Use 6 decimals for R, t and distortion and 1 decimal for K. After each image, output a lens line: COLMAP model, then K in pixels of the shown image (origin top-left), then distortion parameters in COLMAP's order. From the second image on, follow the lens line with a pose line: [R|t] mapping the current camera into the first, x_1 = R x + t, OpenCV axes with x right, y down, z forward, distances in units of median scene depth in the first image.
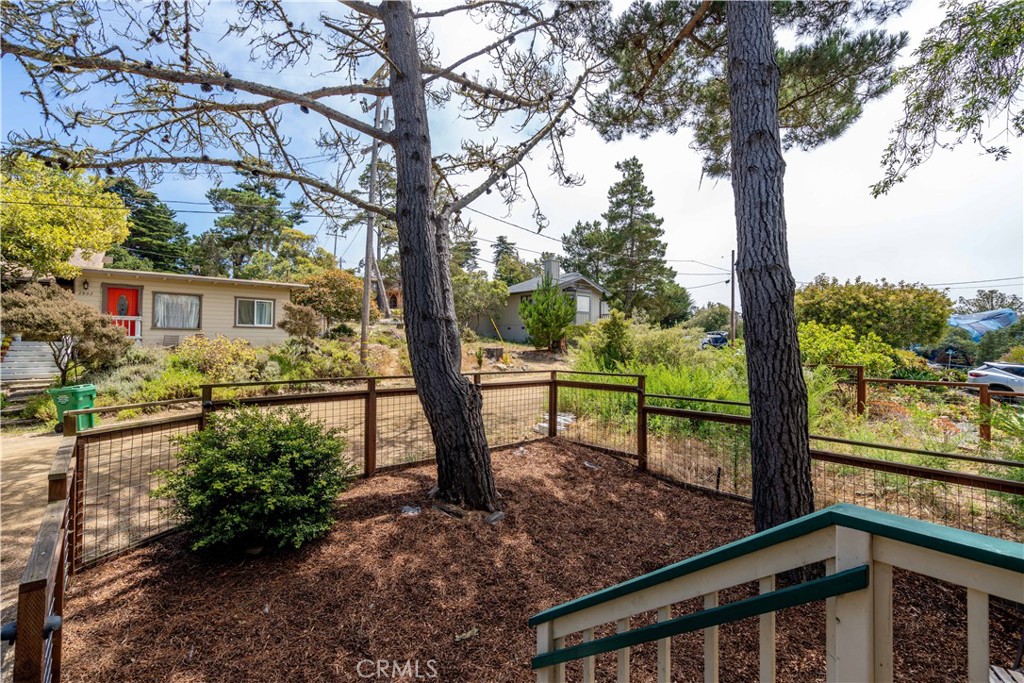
lens RADIAL K [[467.5, 0, 510.5], [0, 467.5, 343.4], [0, 0, 1]] dist [-0.006593, 0.002928]
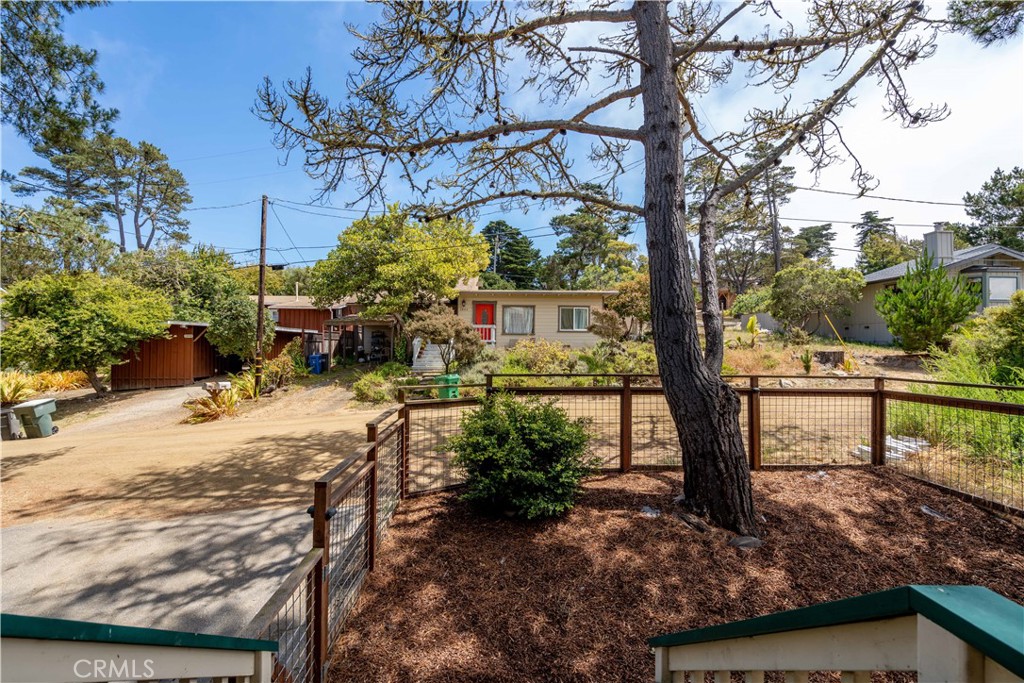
lens RADIAL K [[467.5, 0, 509.3], [0, 467.5, 344.4], [0, 0, 1]] dist [-0.006593, 0.002928]
pose [[0.765970, -0.004515, -0.642860, 0.131317], [-0.001268, 0.999963, -0.008534, 0.013116], [0.642875, 0.007352, 0.765936, 0.046553]]
